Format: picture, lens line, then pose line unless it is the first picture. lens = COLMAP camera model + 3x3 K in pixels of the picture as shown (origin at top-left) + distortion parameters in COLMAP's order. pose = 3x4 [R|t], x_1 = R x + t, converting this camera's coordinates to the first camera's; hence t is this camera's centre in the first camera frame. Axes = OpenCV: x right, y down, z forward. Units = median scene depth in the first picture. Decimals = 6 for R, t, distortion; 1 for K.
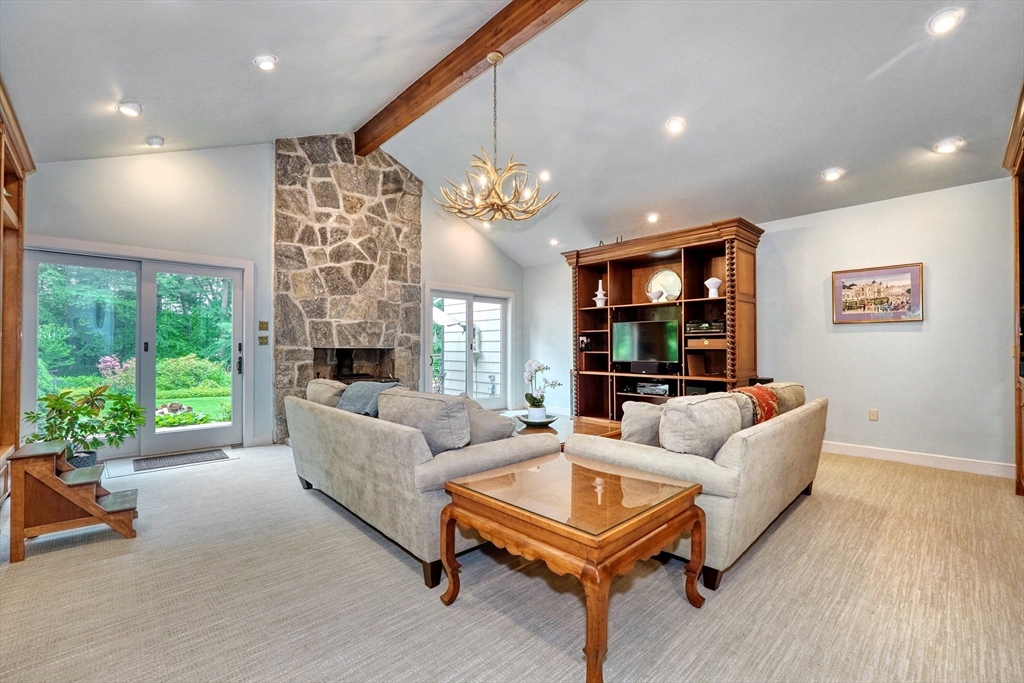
lens RADIAL K [[437.5, 0, 512.0], [0, 437.5, 341.5], [0, 0, 1]] dist [-0.001655, -0.000009]
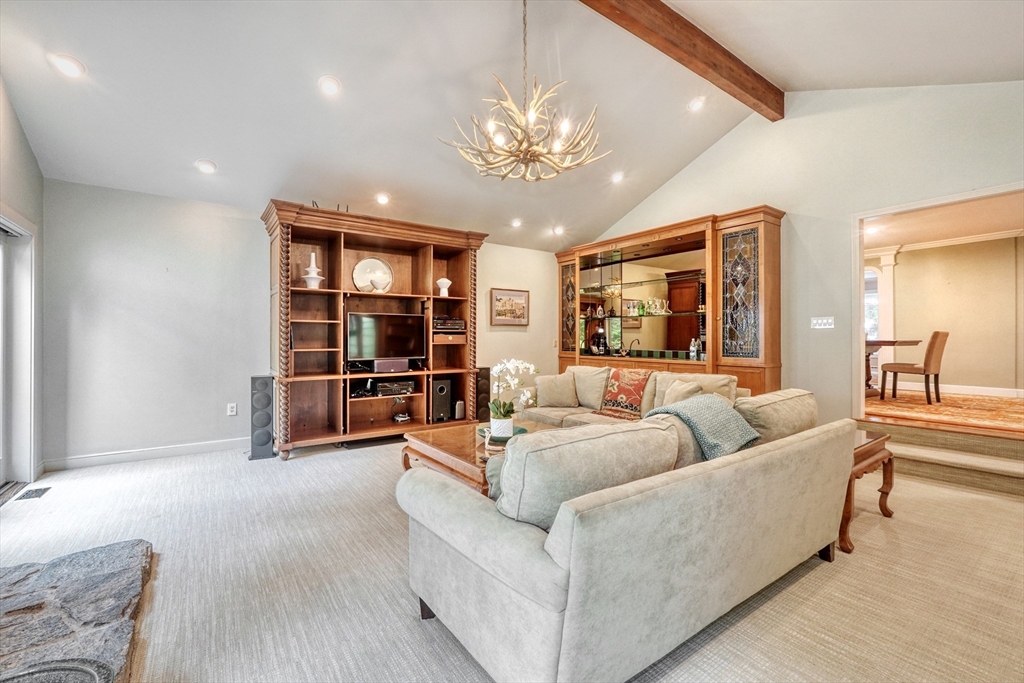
lens RADIAL K [[437.5, 0, 512.0], [0, 437.5, 341.5], [0, 0, 1]] dist [-0.001655, -0.000009]
pose [[0.149896, -0.000676, 0.988702, -0.577274], [-0.006178, 0.999980, 0.001620, 0.008191], [-0.988682, -0.006351, 0.149889, 0.660306]]
